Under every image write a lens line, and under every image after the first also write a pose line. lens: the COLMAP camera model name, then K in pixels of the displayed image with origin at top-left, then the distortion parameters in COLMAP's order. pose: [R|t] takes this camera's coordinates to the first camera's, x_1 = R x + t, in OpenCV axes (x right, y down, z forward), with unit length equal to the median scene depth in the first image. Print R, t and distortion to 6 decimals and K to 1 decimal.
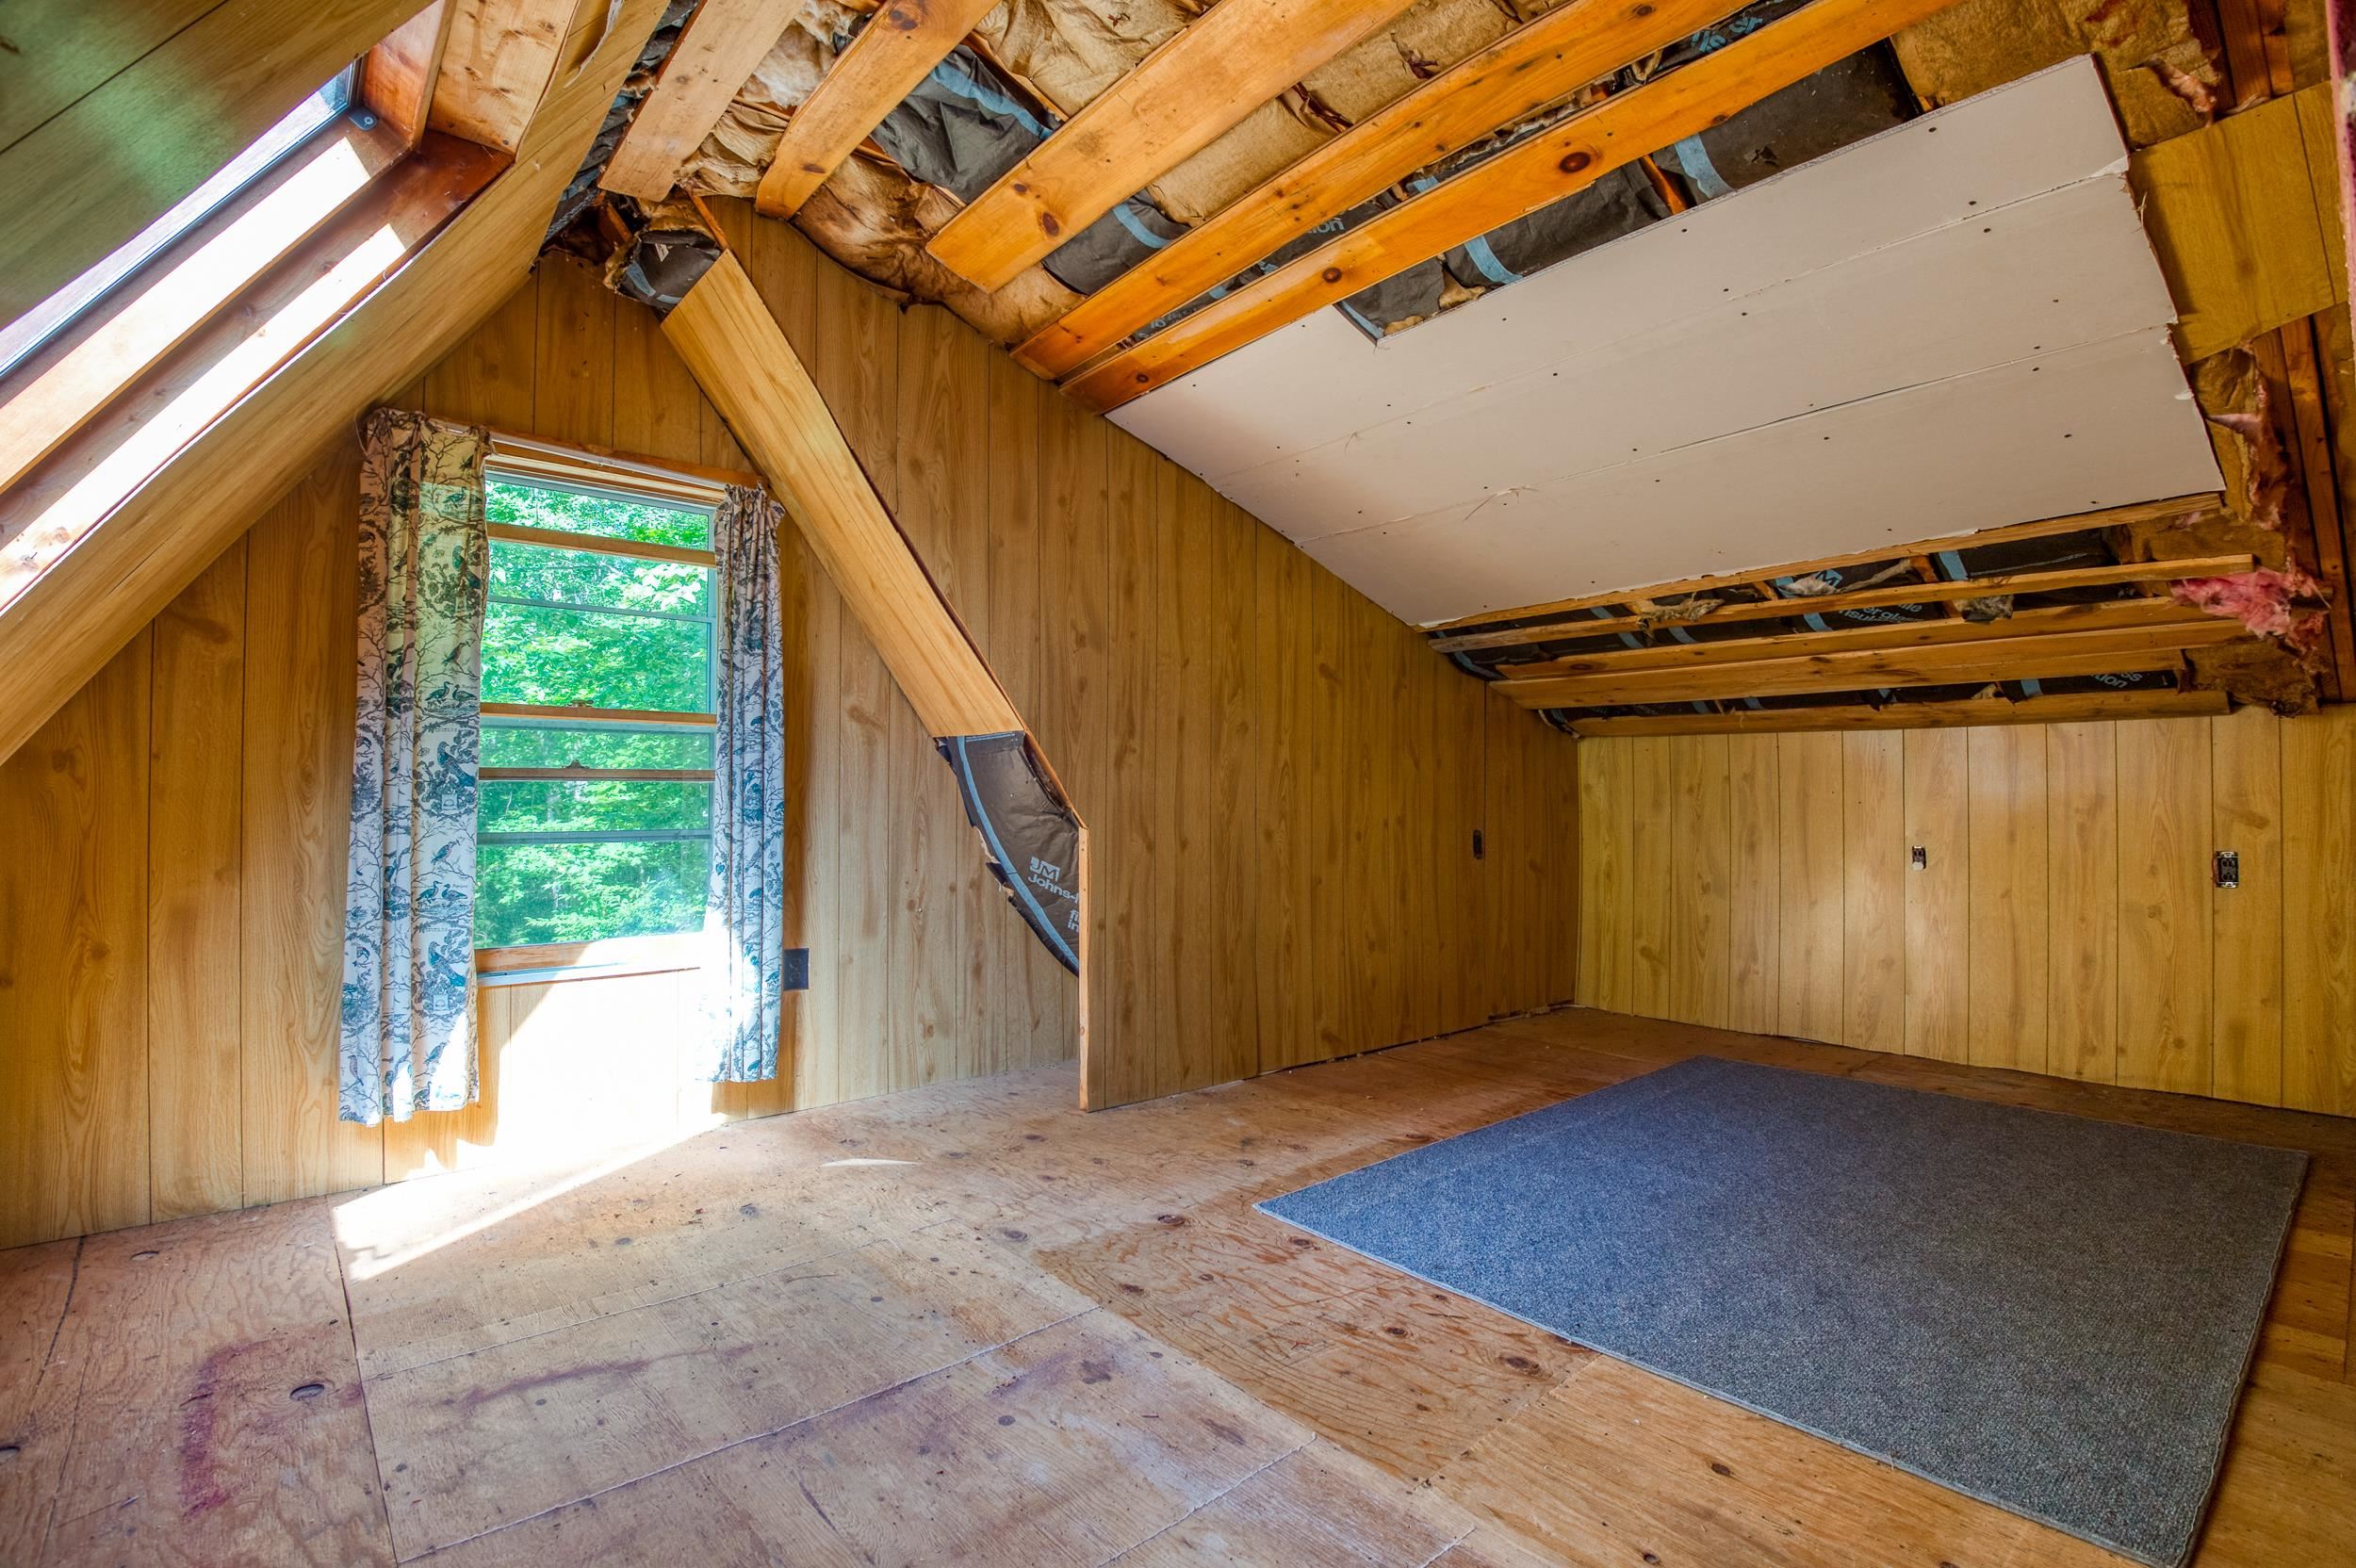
lens RADIAL K [[1084.4, 0, 1184.5], [0, 1084.4, 778.7], [0, 0, 1]] dist [-0.003309, -0.021979]
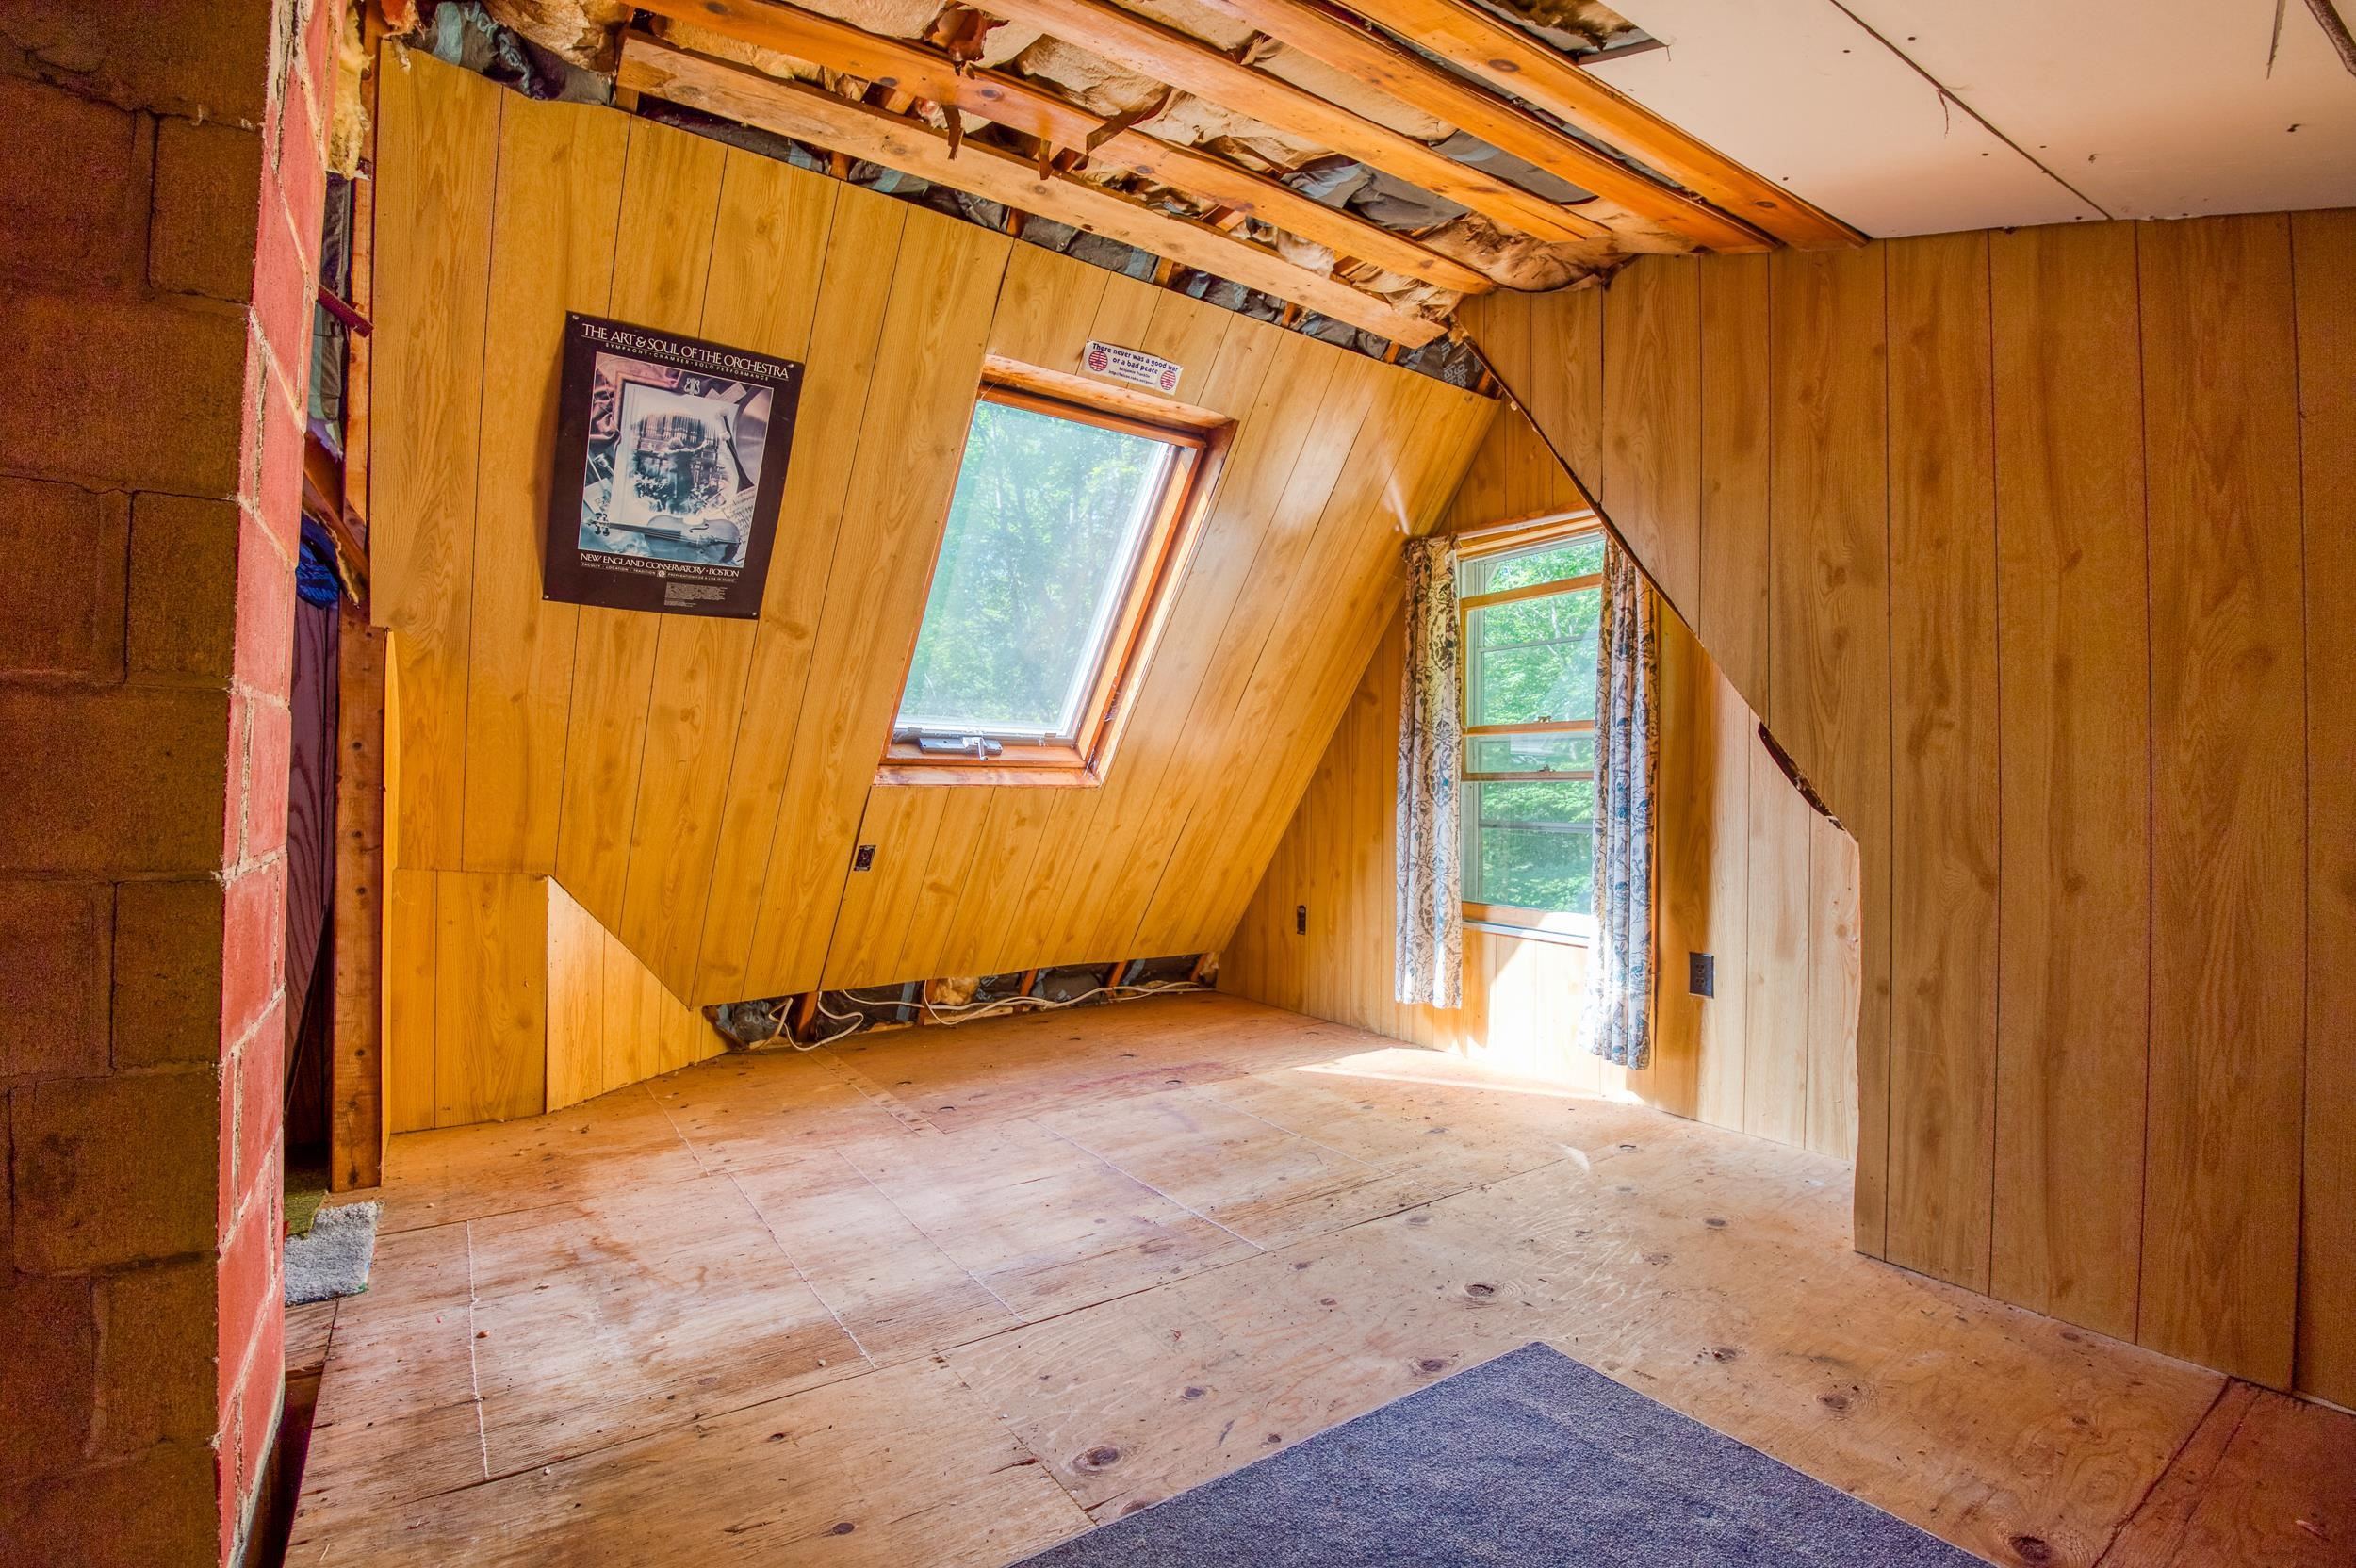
lens RADIAL K [[1070.7, 0, 1175.5], [0, 1070.7, 776.7], [0, 0, 1]] dist [-0.002377, -0.026469]
pose [[-0.119055, -0.012586, -0.992808, 0.661312], [0.009640, 0.999858, -0.013831, 0.008877], [0.992841, -0.011217, -0.118917, 0.670390]]
